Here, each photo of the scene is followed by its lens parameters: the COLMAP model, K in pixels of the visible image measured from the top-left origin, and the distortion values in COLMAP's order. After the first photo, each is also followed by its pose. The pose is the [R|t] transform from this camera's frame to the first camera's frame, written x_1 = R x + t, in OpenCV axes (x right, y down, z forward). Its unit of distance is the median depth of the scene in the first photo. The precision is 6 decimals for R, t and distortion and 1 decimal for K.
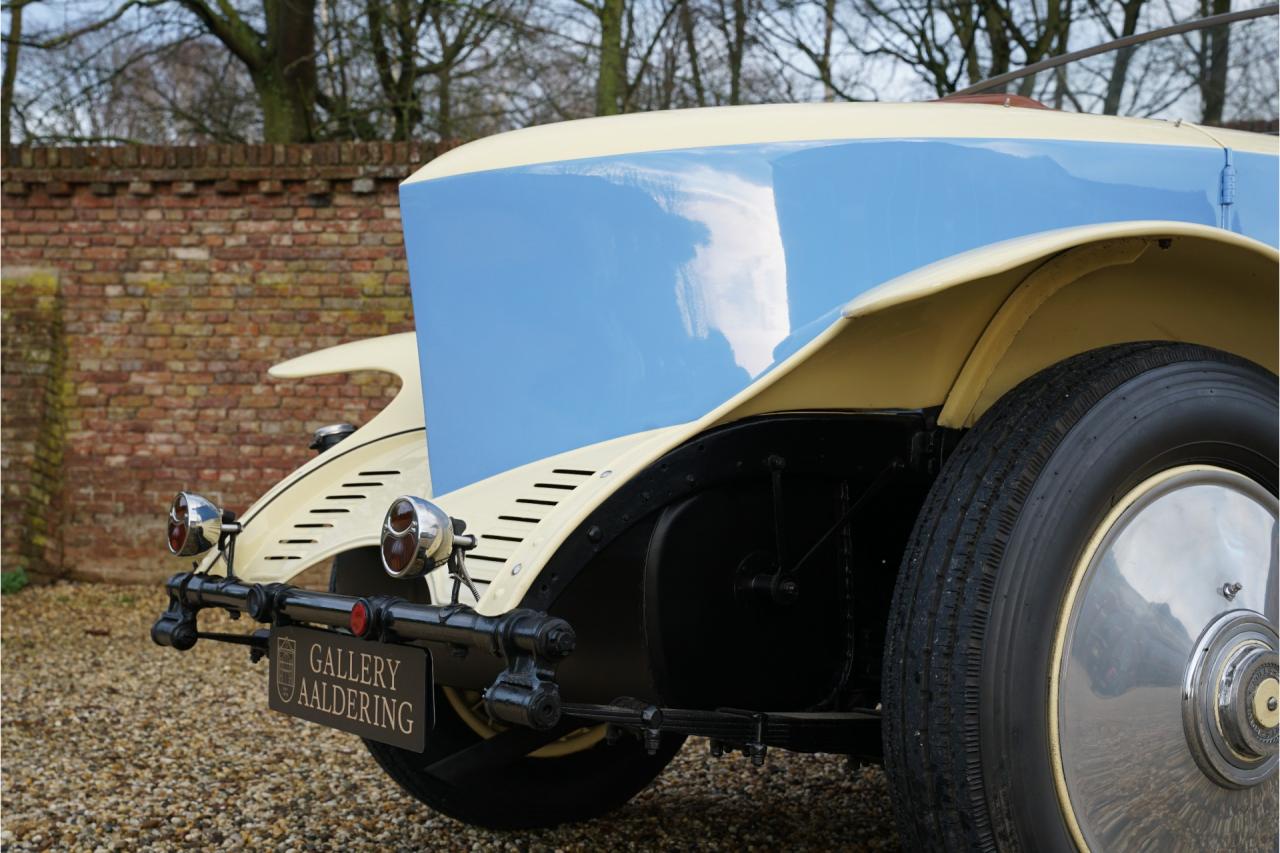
lens RADIAL K [[1641.7, 0, 635.2], [0, 1641.7, 416.1], [0, 0, 1]] dist [0.108262, 0.000000]
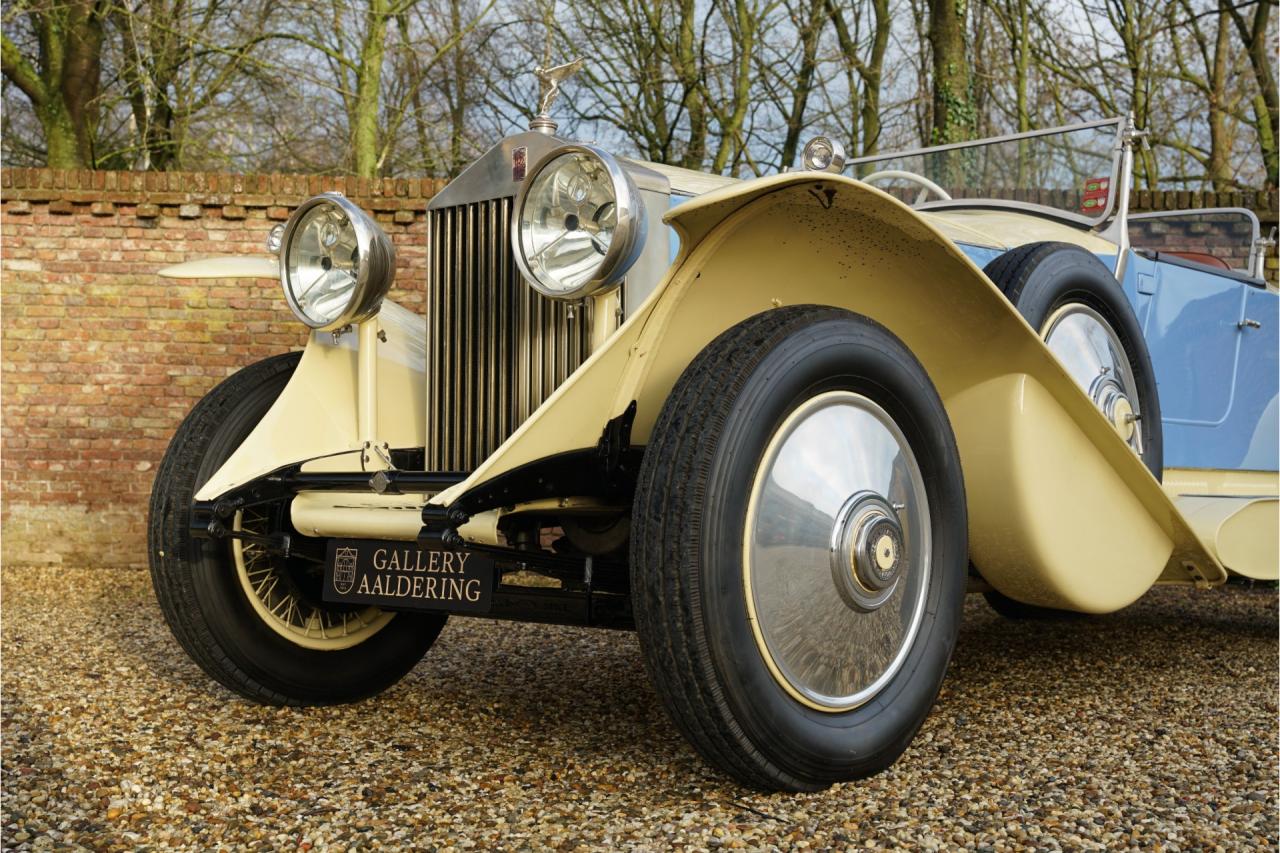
lens RADIAL K [[1487.0, 0, 643.0], [0, 1487.0, 423.9], [0, 0, 1]] dist [0.065451, 0.000000]
pose [[0.980092, 0.009054, 0.198340, -0.060561], [-0.006742, 0.999901, -0.012326, 0.017716], [-0.198432, 0.010743, 0.980056, -0.071134]]
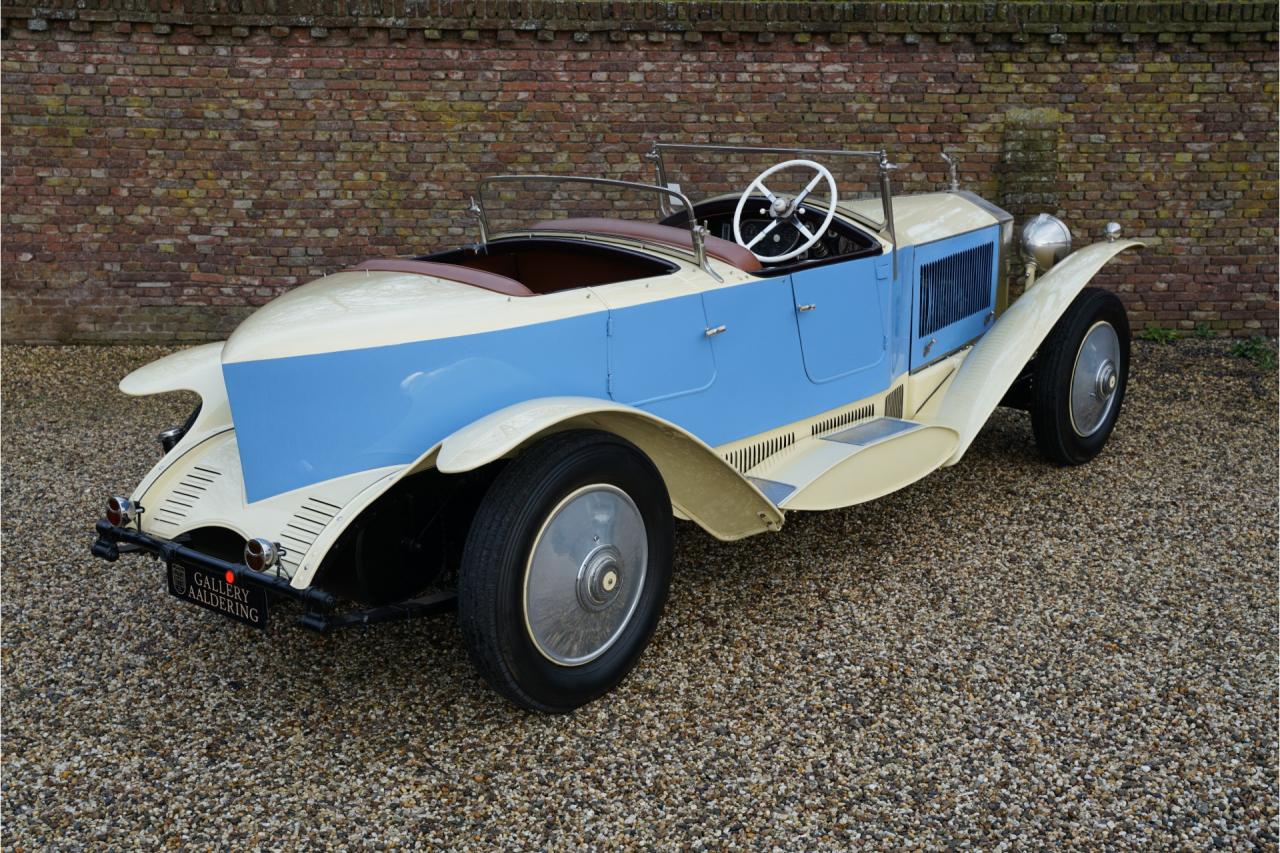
lens RADIAL K [[1487.0, 0, 639.7], [0, 1487.0, 412.7], [0, 0, 1]] dist [0.065451, 0.000000]
pose [[0.966605, -0.066384, 0.247523, -0.027723], [-0.000955, 0.964927, 0.262516, -0.153524], [-0.256269, -0.253986, 0.932640, -0.245059]]
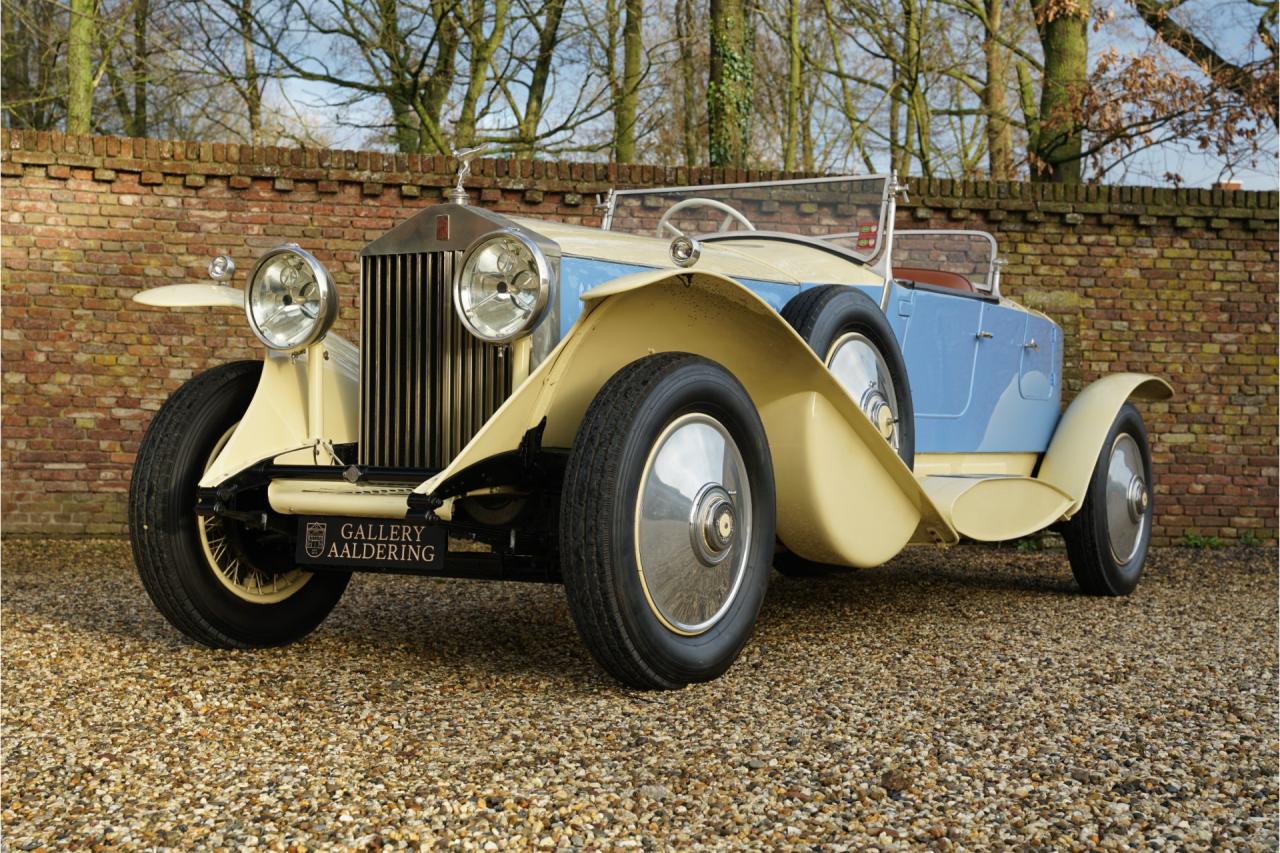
lens RADIAL K [[1729.8, 0, 638.1], [0, 1729.8, 434.3], [0, 0, 1]] dist [0.118475, 0.000000]
pose [[0.934111, 0.004846, 0.356949, -0.159264], [-0.015645, 0.999503, 0.027372, -0.000791], [-0.356639, -0.031153, 0.933723, -0.252215]]
